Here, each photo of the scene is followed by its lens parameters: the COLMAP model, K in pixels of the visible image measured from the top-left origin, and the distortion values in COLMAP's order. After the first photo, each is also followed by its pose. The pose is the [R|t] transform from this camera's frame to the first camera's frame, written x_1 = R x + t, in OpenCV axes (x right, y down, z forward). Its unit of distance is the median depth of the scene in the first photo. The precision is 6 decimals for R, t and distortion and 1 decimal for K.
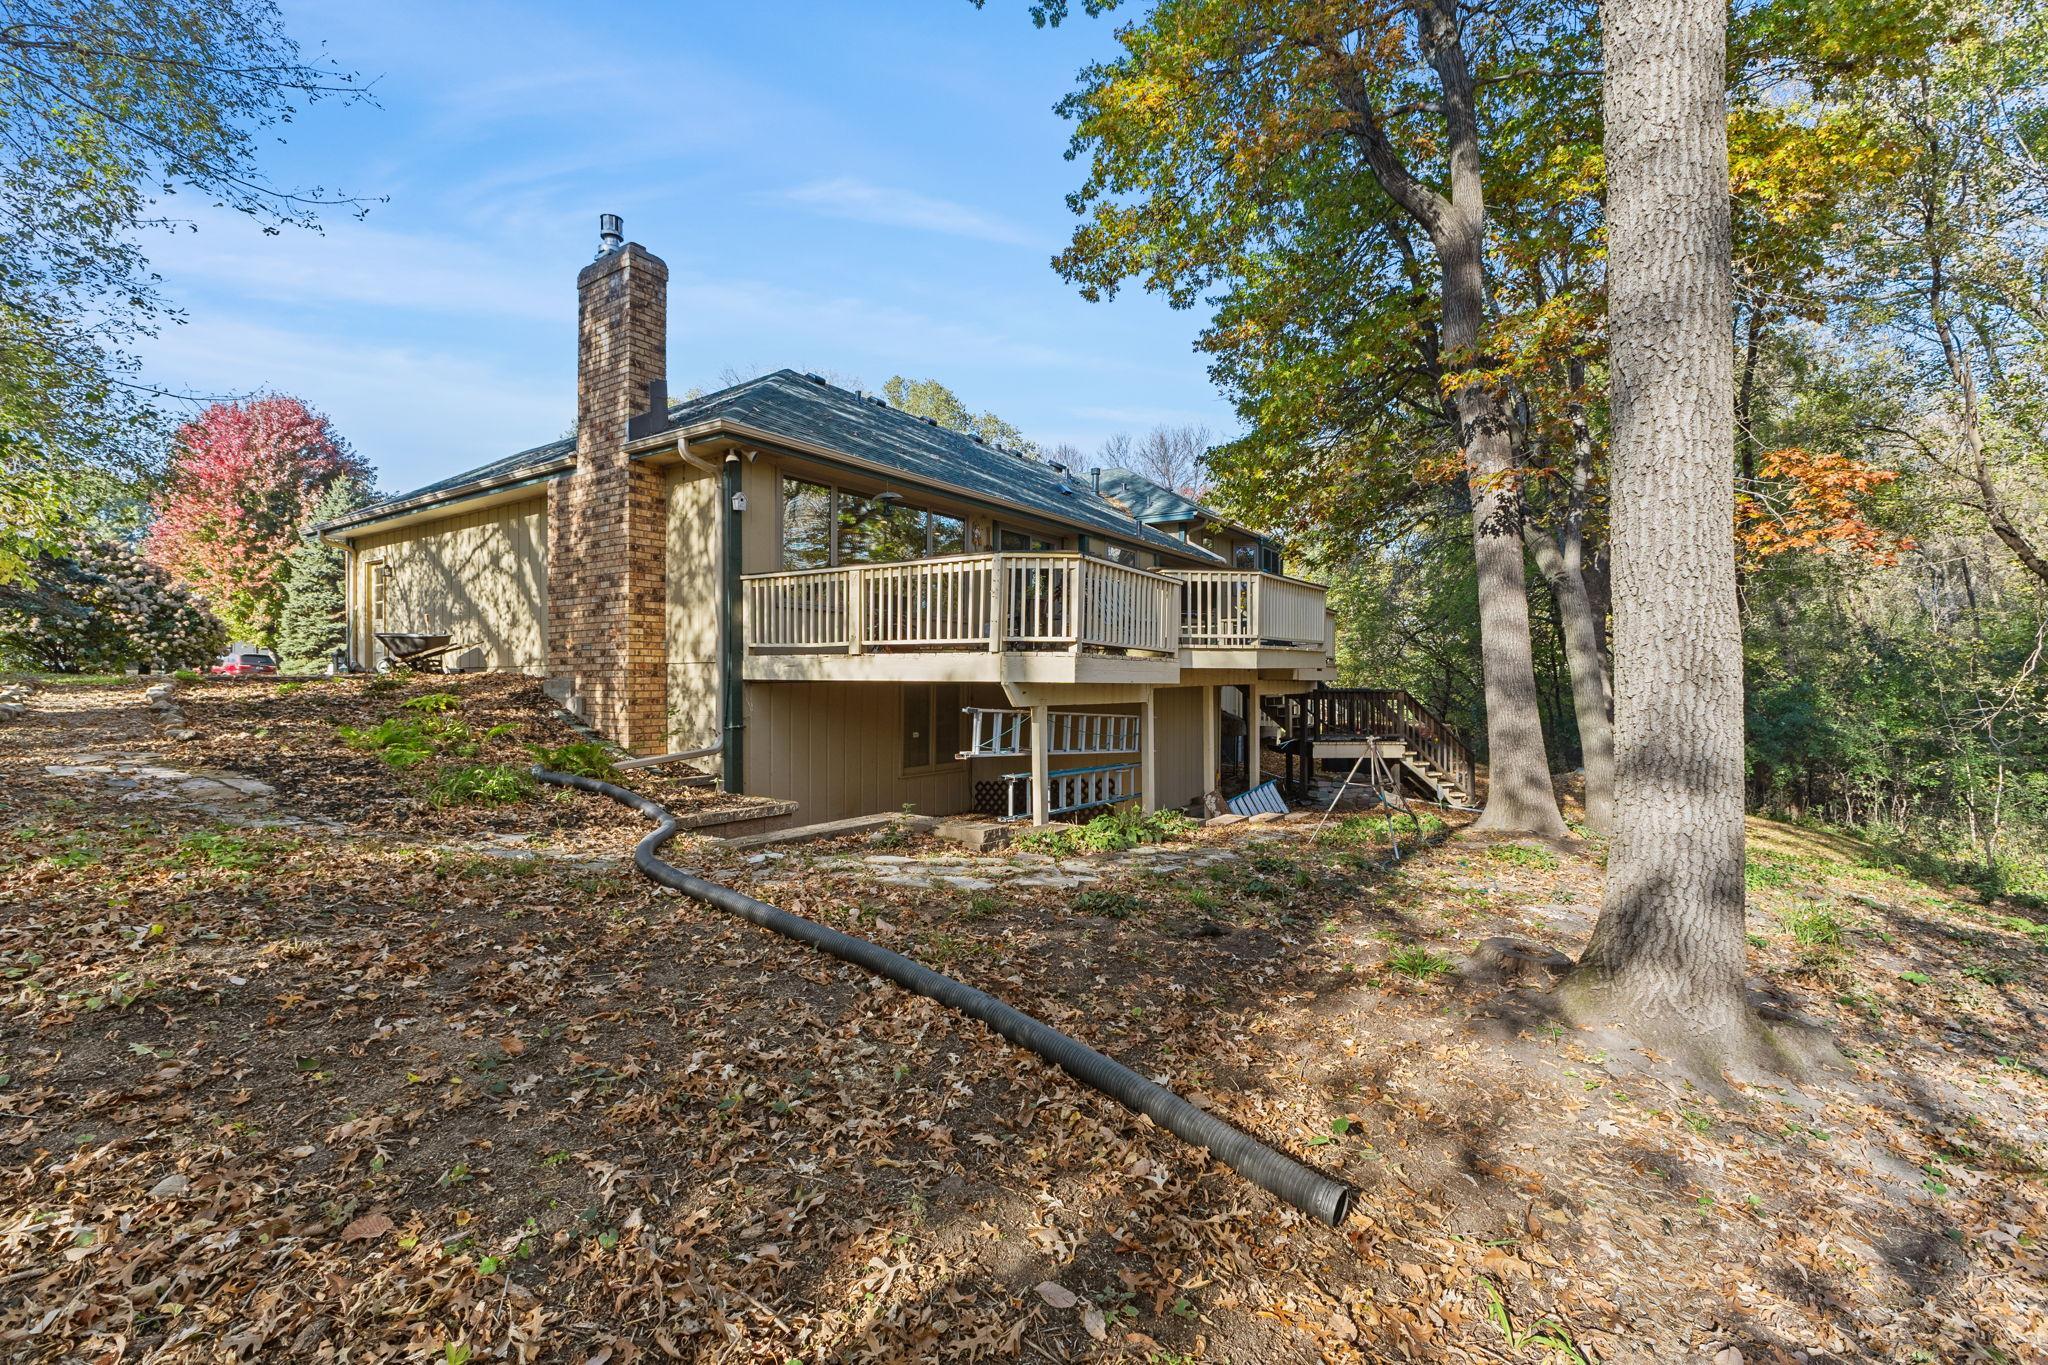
lens RADIAL K [[878.3, 0, 1020.8], [0, 878.3, 670.1], [0, 0, 1]] dist [0.002230, -0.000052]
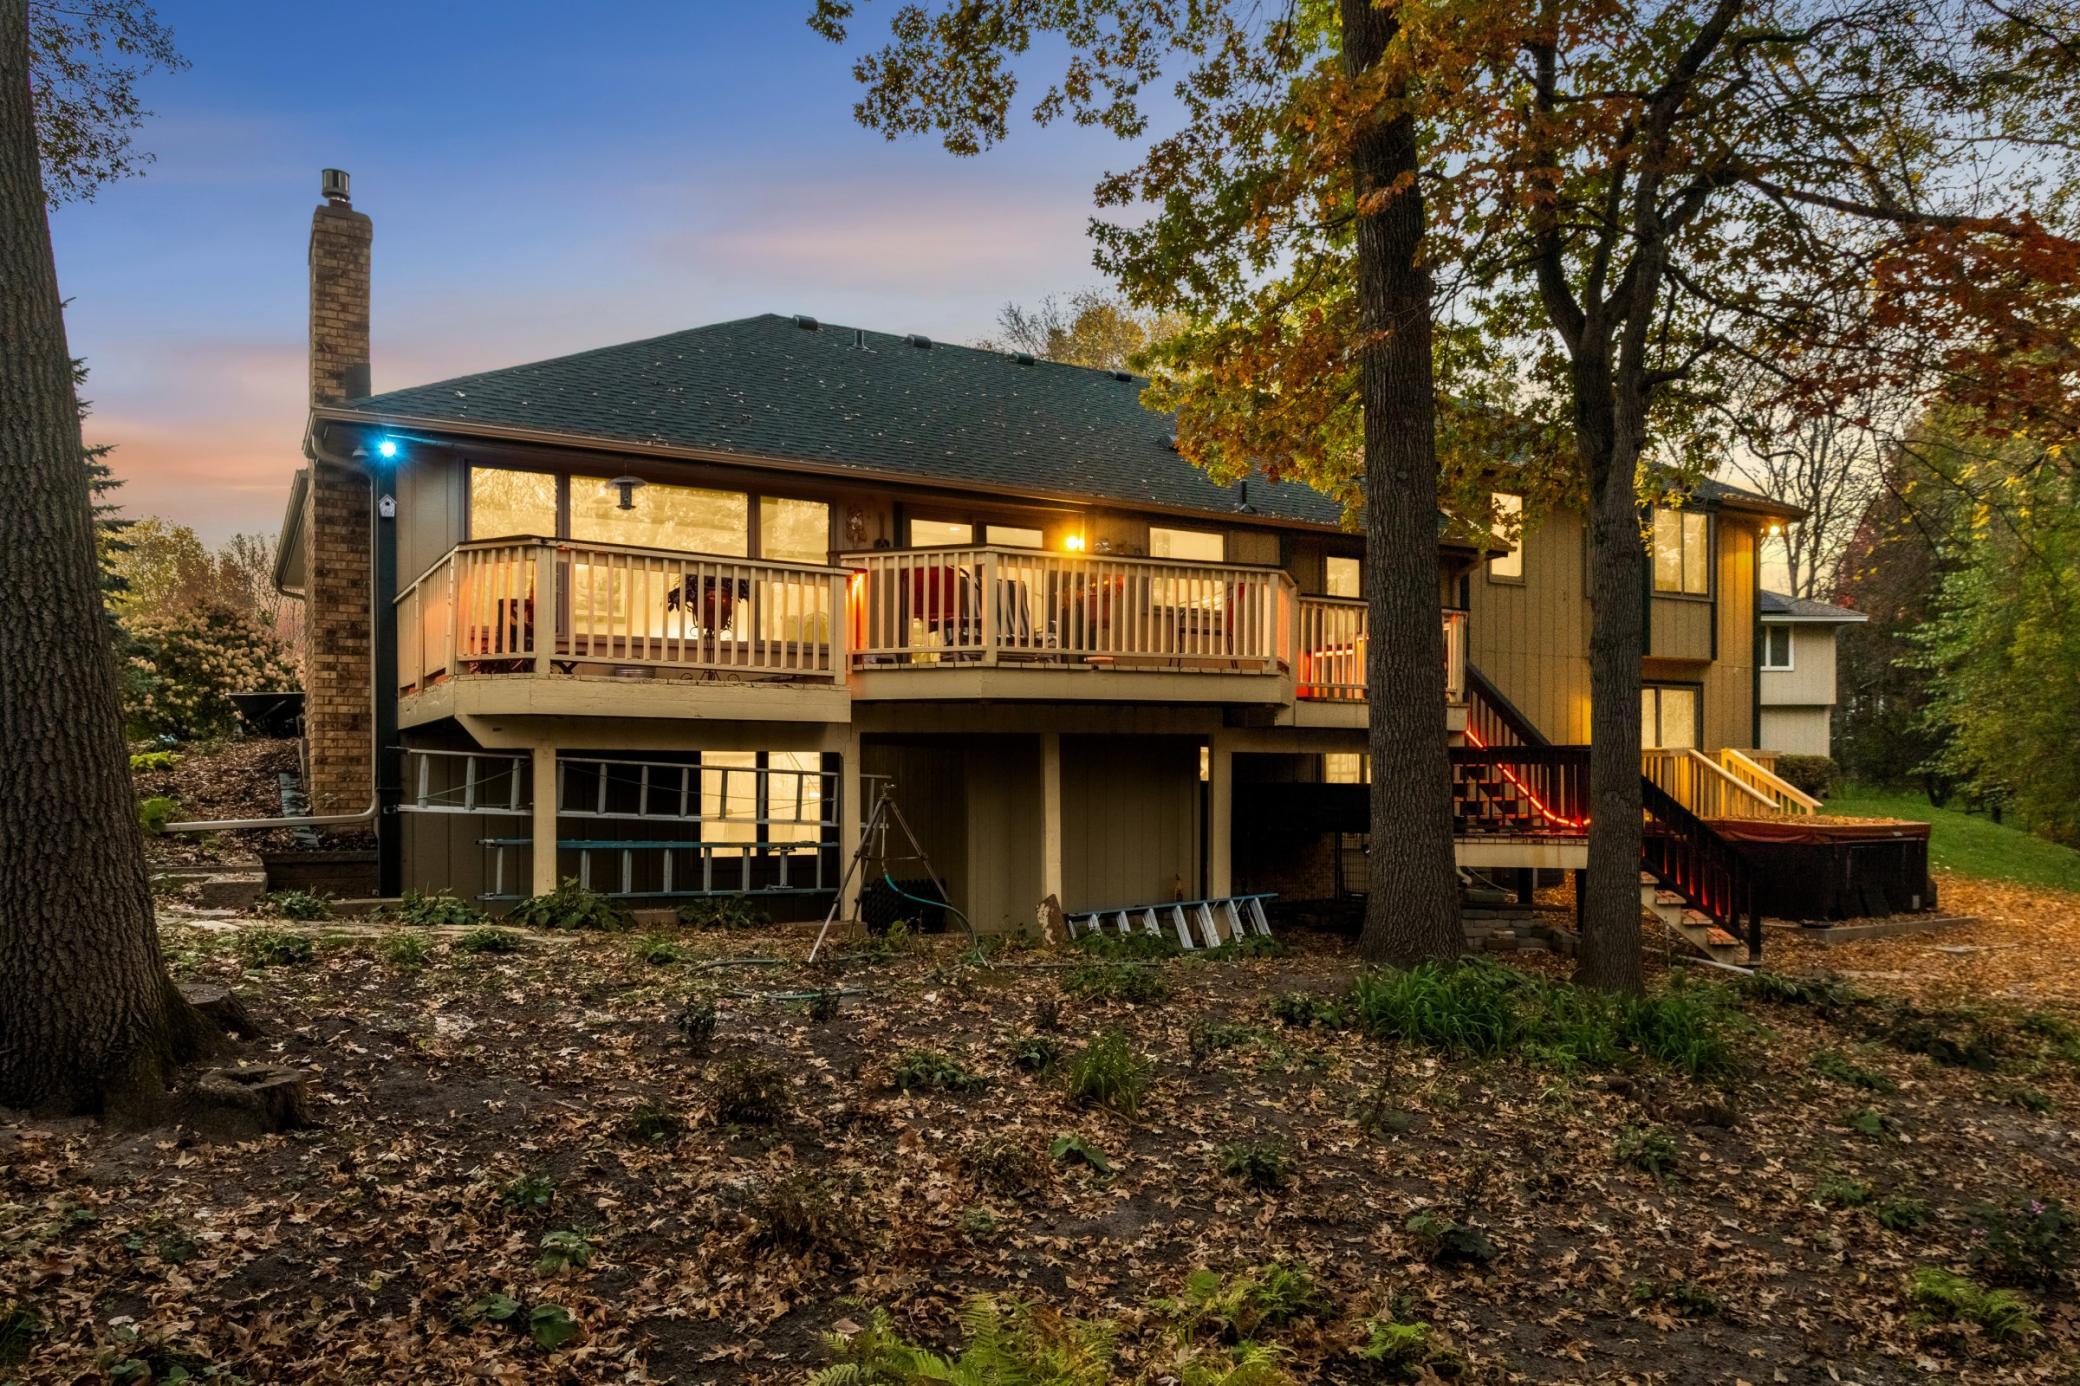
lens RADIAL K [[1420.9, 0, 1040.1], [0, 1420.9, 776.0], [0, 0, 1]] dist [0.002019, 0.000353]
pose [[0.907060, -0.004305, -0.420980, 0.711281], [0.007890, 0.999946, 0.006774, 0.045728], [0.420928, -0.009466, 0.907045, 0.072176]]
